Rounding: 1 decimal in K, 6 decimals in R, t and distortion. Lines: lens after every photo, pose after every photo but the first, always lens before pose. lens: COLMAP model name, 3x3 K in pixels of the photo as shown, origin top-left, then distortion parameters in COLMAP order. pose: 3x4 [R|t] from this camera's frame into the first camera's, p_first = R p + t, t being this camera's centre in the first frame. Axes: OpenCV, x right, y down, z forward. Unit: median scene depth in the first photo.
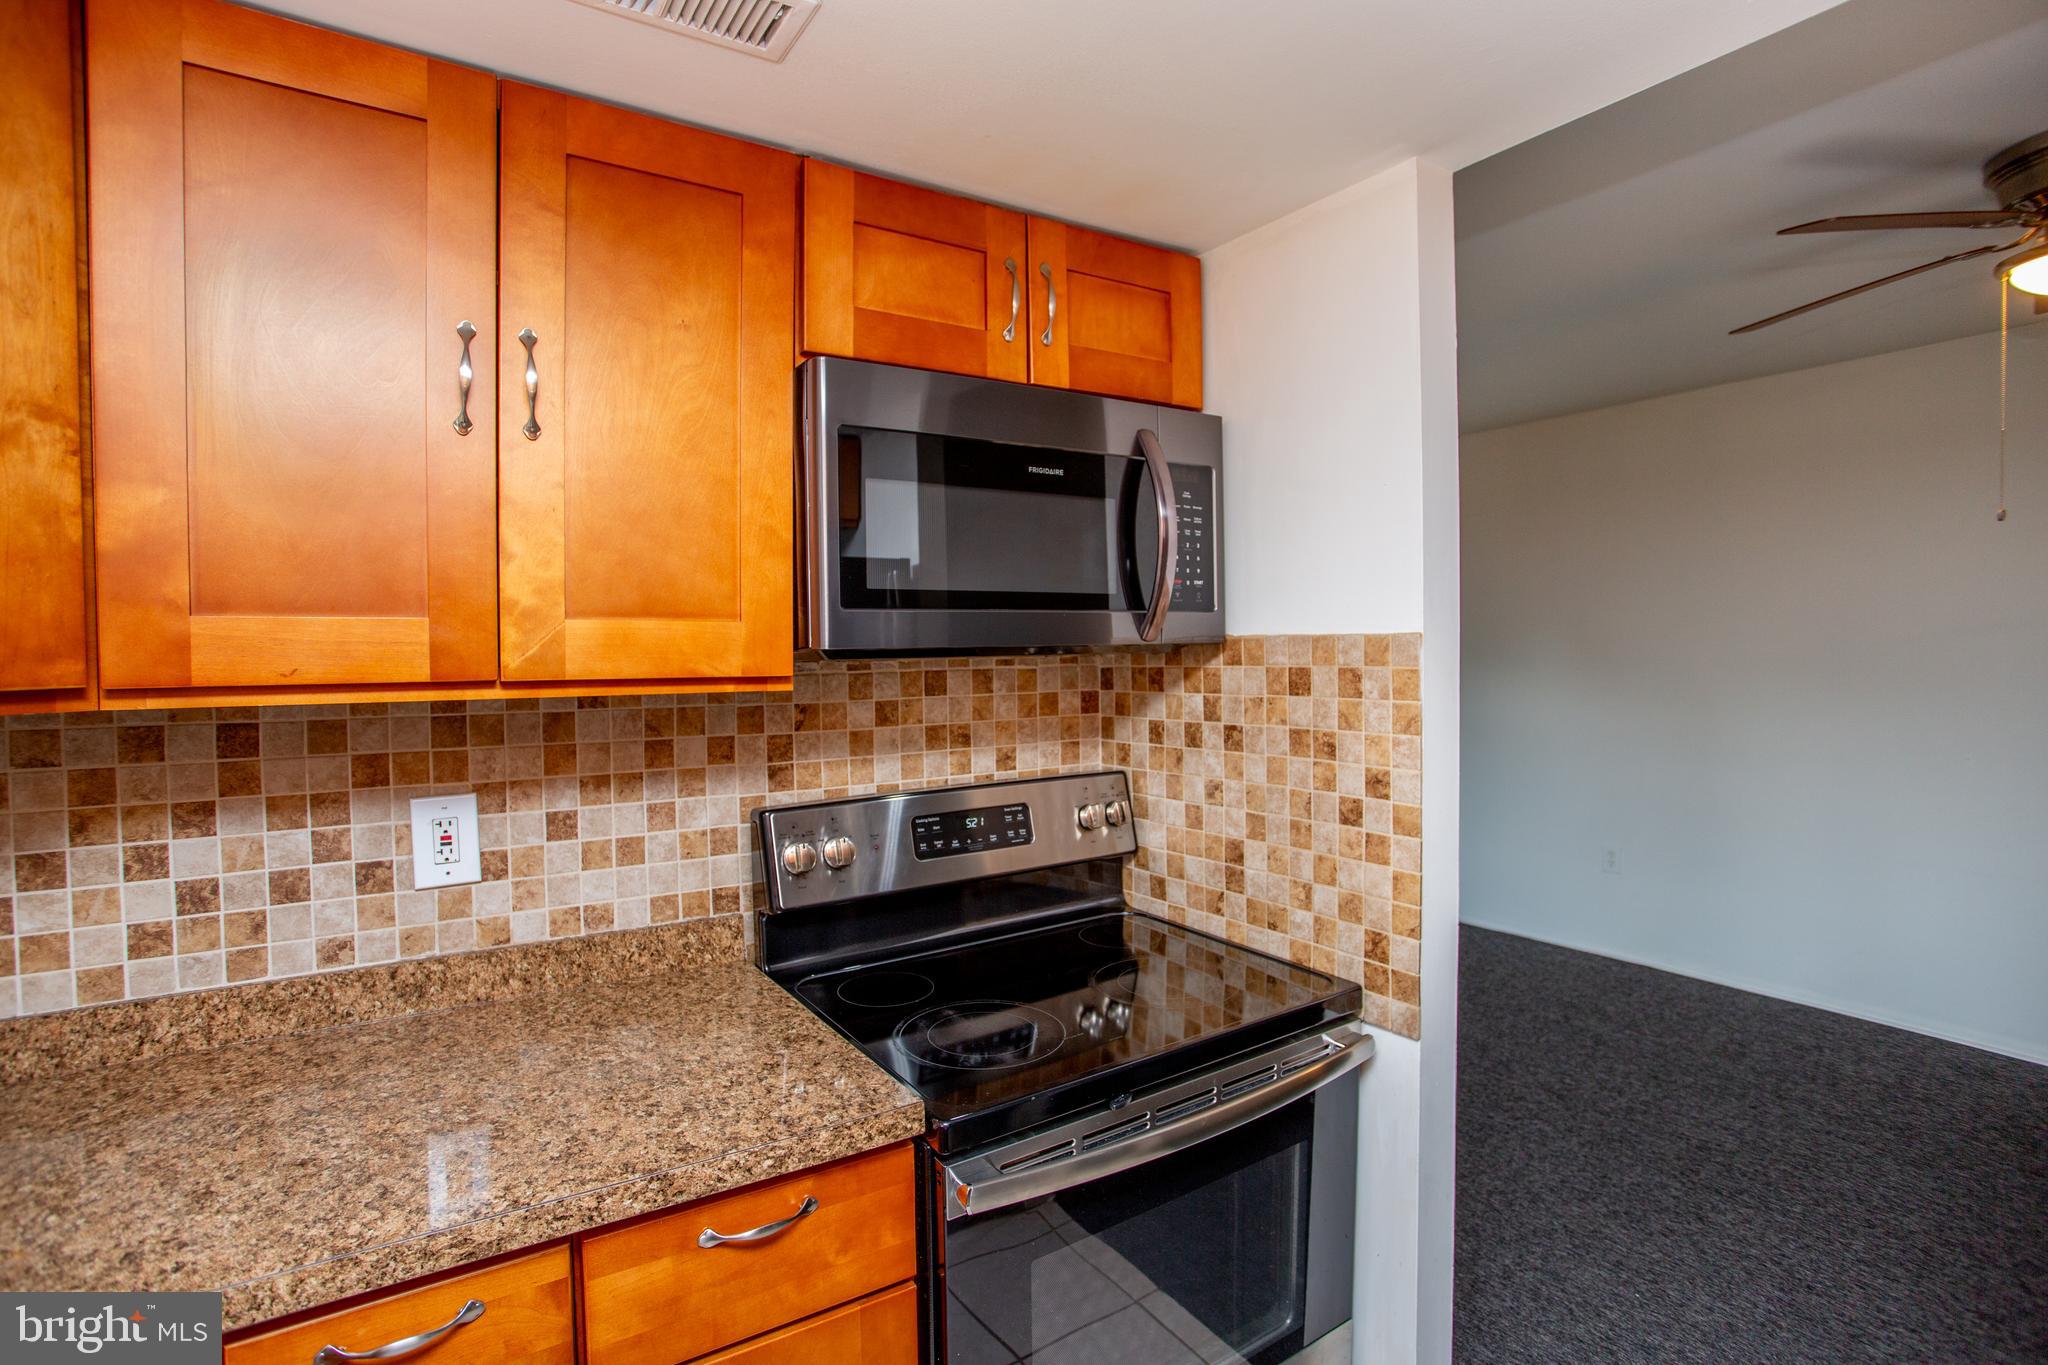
lens RADIAL K [[989.4, 0, 1025.2], [0, 989.4, 688.0], [0, 0, 1]] dist [-0.074921, 0.029568]
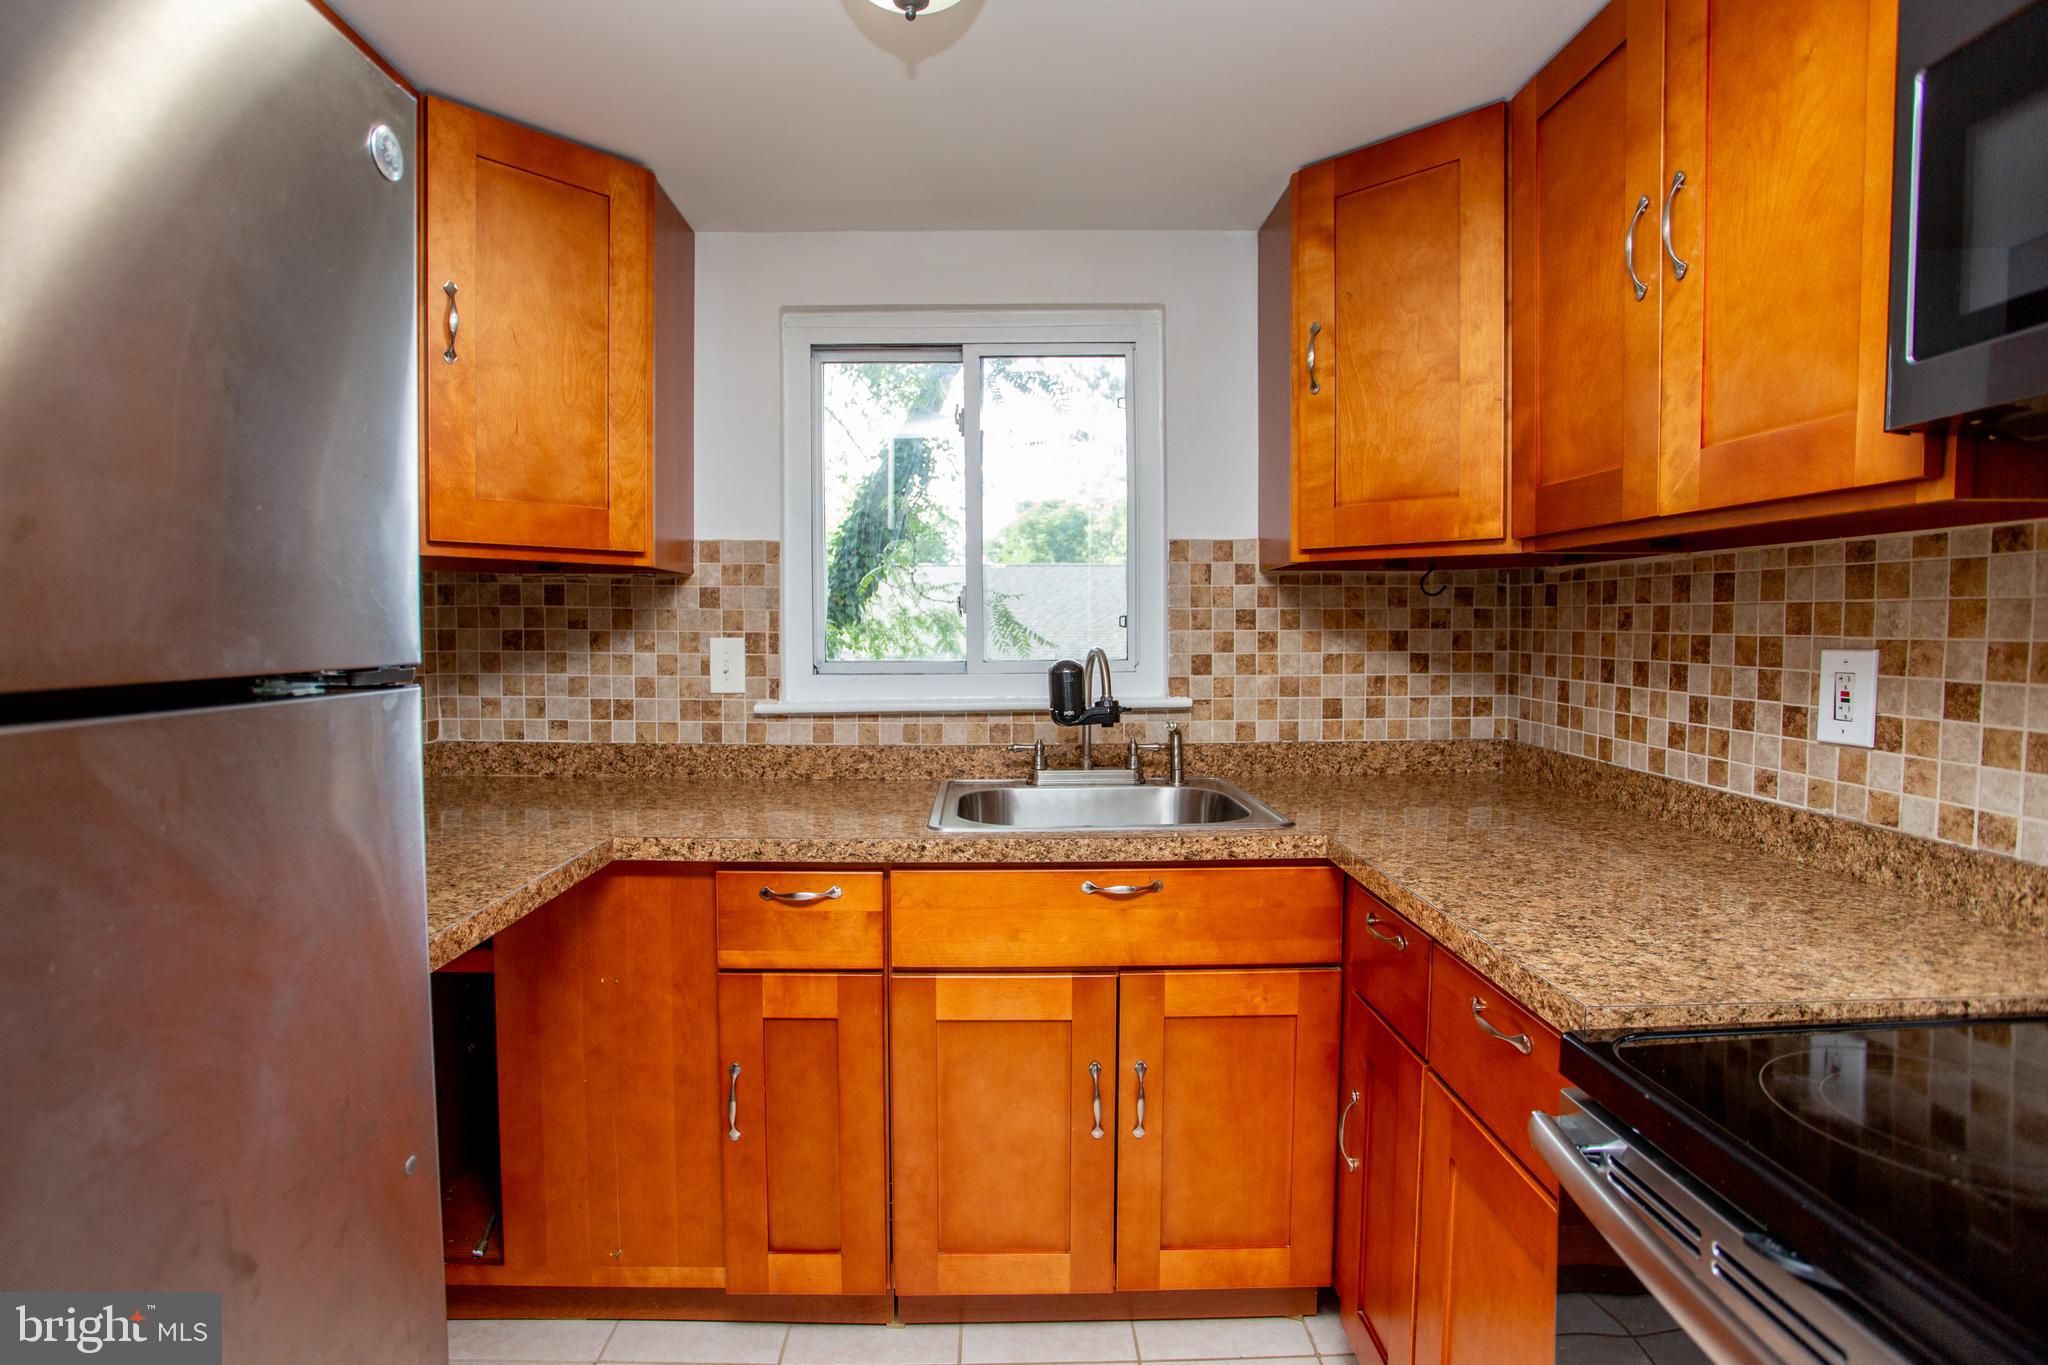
lens RADIAL K [[989.4, 0, 1013.8], [0, 989.4, 680.7], [0, 0, 1]] dist [-0.074921, 0.029568]
pose [[-0.532039, 0.057967, -0.844734, 0.616142], [-0.028726, 0.995844, 0.086429, 0.083521], [0.846233, 0.070250, -0.528162, 0.786451]]
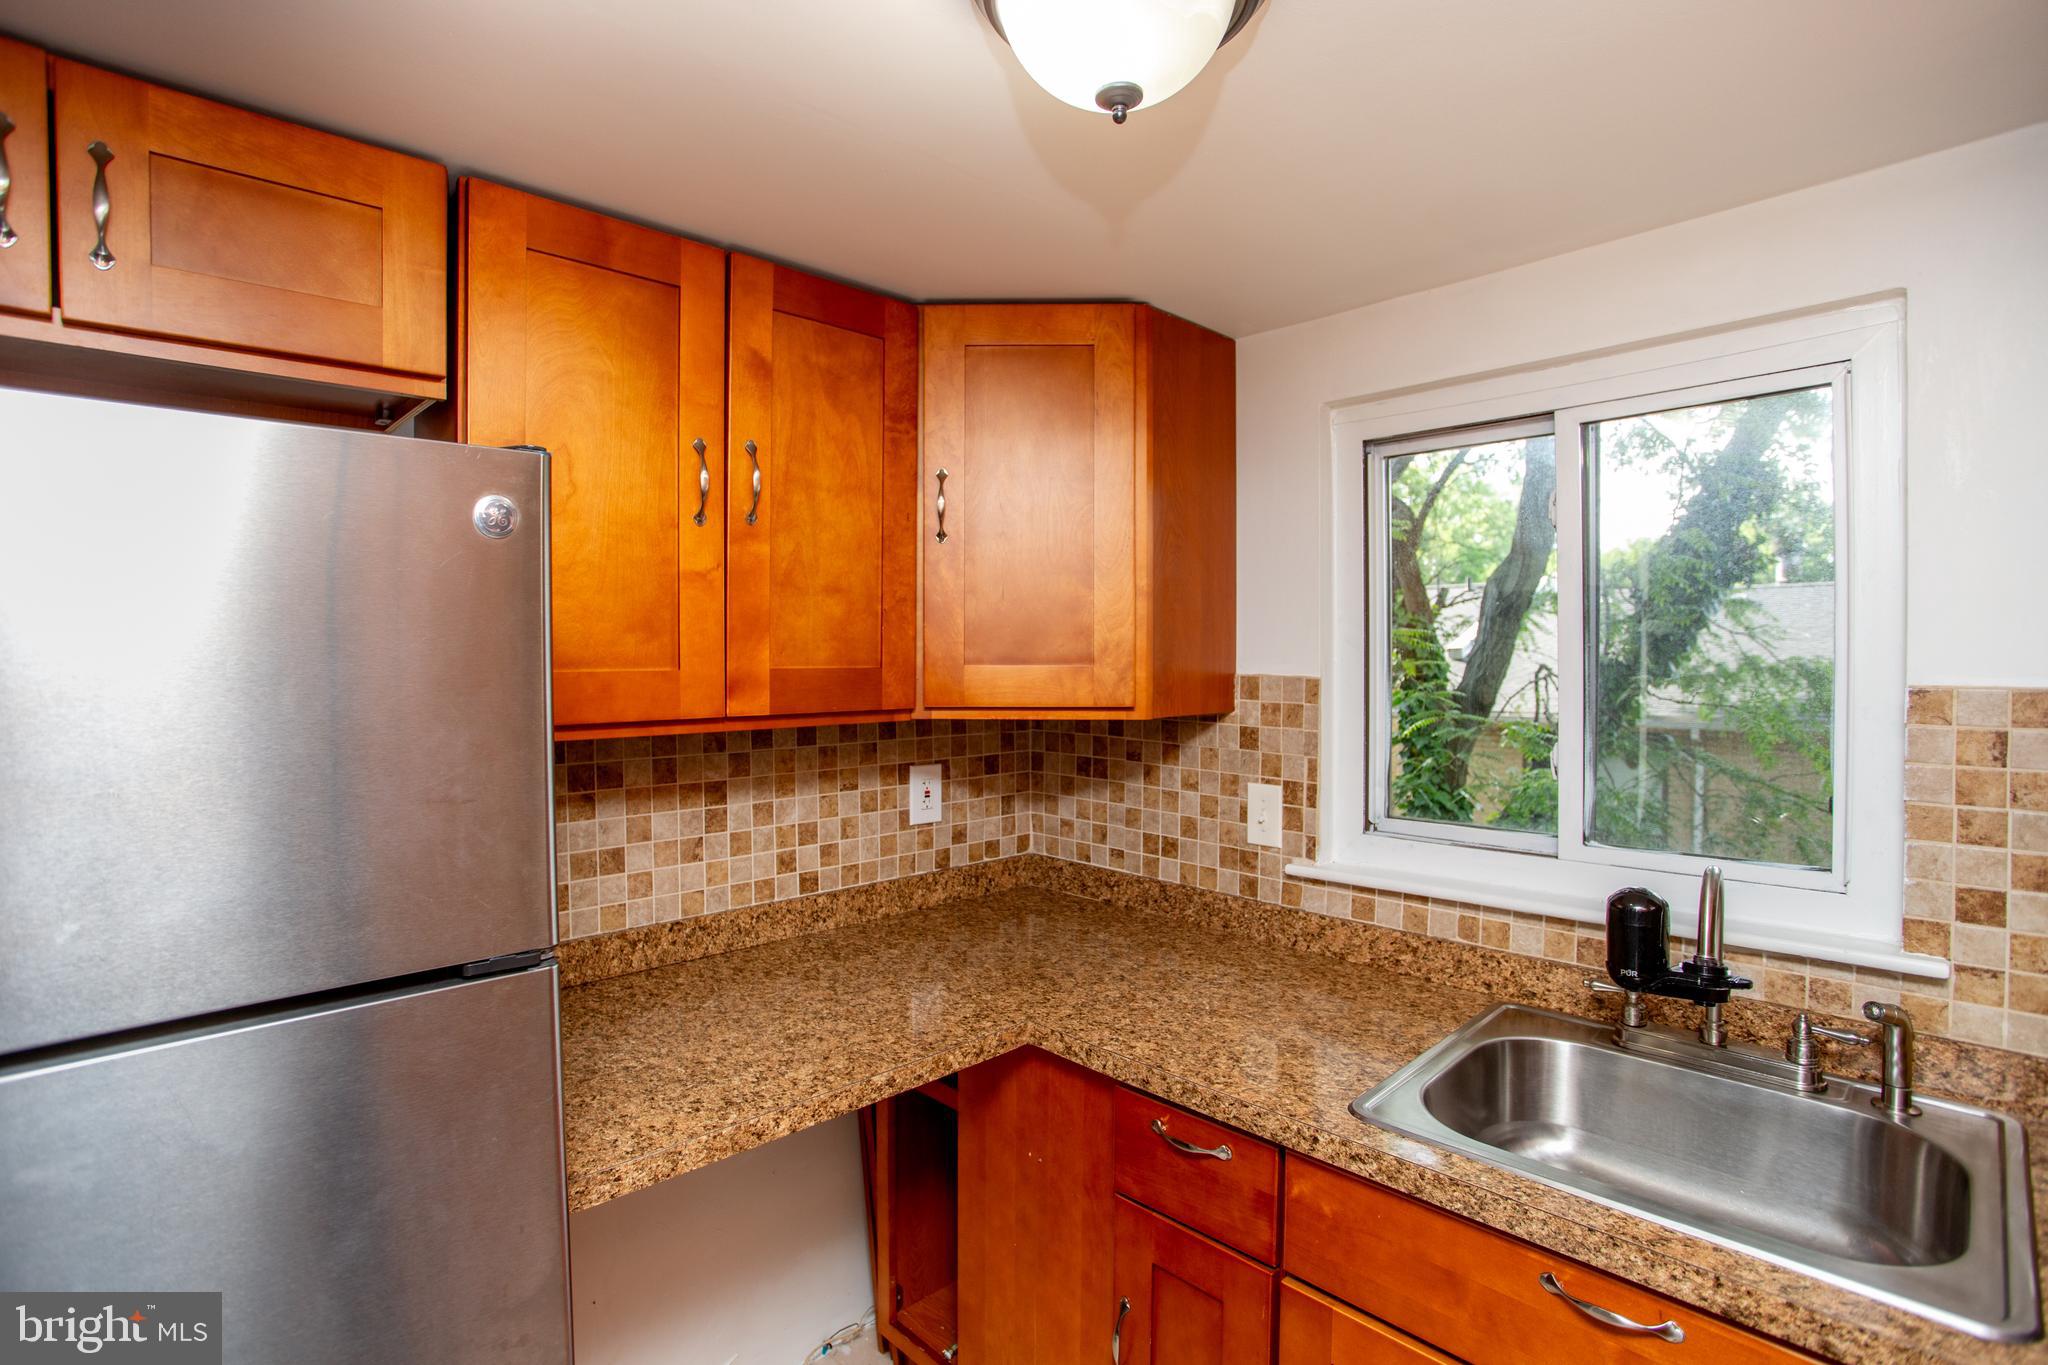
lens RADIAL K [[989.4, 0, 1029.6], [0, 989.4, 682.9], [0, 0, 1]] dist [-0.074921, 0.029568]
pose [[-0.982569, 0.022125, -0.184577, 0.131278], [0.007637, 0.996858, 0.078840, -0.087860], [0.185742, 0.076056, -0.979651, 0.866547]]
